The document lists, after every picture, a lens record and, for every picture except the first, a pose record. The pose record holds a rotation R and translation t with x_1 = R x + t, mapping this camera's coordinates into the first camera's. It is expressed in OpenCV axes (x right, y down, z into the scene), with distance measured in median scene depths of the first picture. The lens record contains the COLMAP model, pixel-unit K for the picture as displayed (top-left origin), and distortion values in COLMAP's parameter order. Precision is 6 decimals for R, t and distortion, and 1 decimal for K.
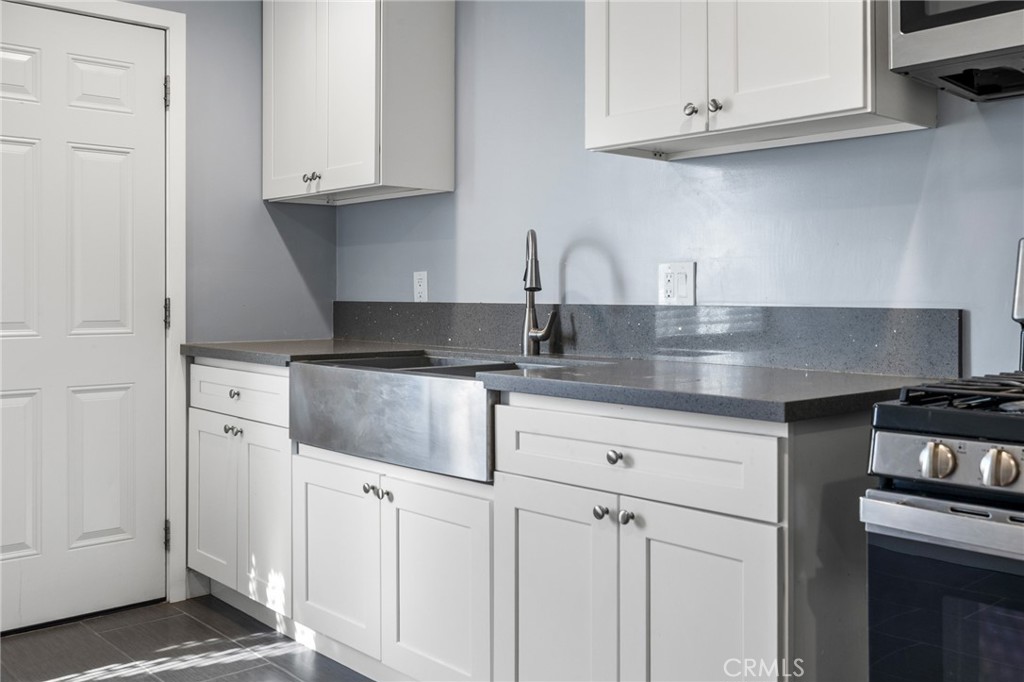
lens RADIAL K [[990.4, 0, 508.7], [0, 990.4, 292.9], [0, 0, 1]] dist [0.022511, 0.000000]
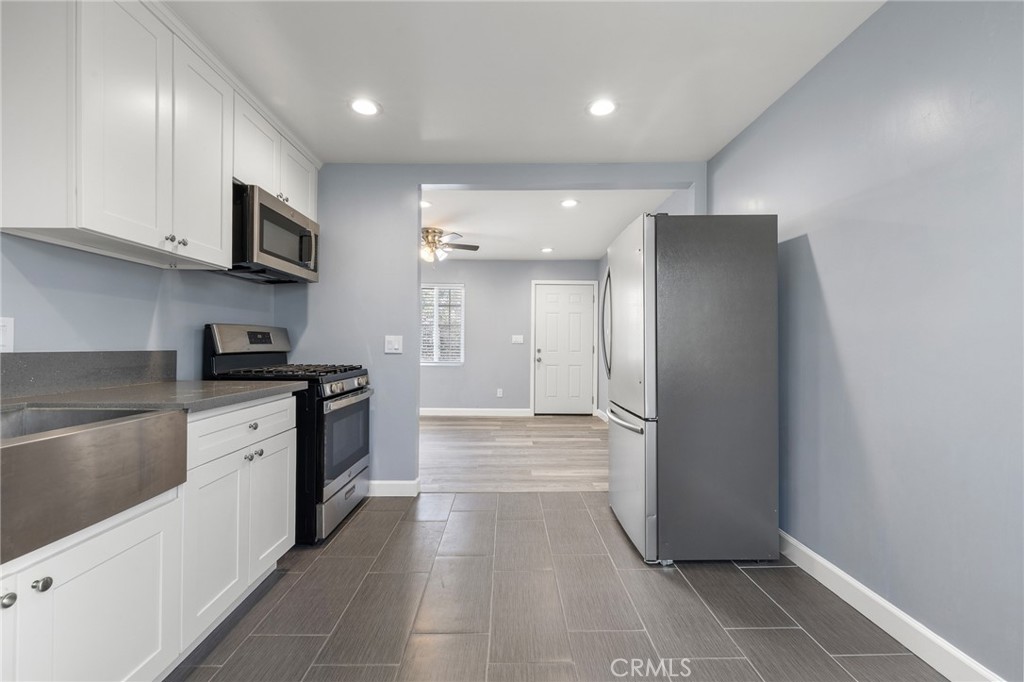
lens RADIAL K [[432.9, 0, 504.7], [0, 432.9, 343.8], [0, 0, 1]] dist [0.002337, -0.000097]
pose [[-0.747200, -0.003119, 0.664592, -0.563719], [-0.007226, 0.999968, -0.003431, -0.001254], [-0.664560, -0.007366, -0.747198, 0.874759]]
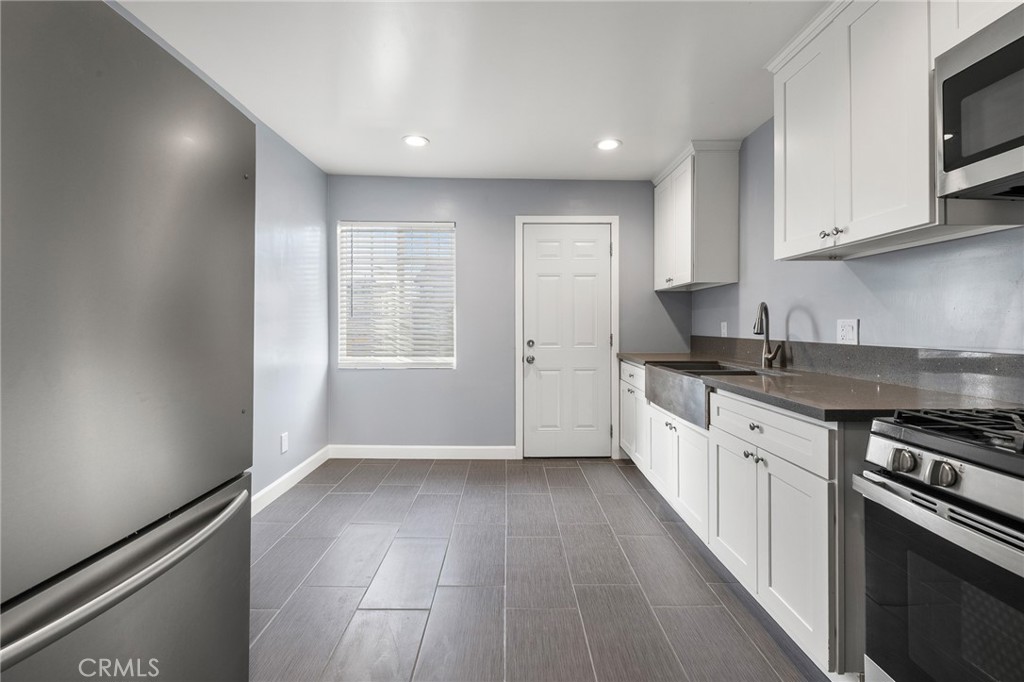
lens RADIAL K [[432.9, 0, 518.9], [0, 432.9, 327.5], [0, 0, 1]] dist [0.002337, -0.000097]
pose [[0.759835, 0.001884, -0.650113, 0.201335], [0.002517, 0.999980, 0.005840, -0.020008], [0.650111, -0.006073, 0.759815, 0.052946]]
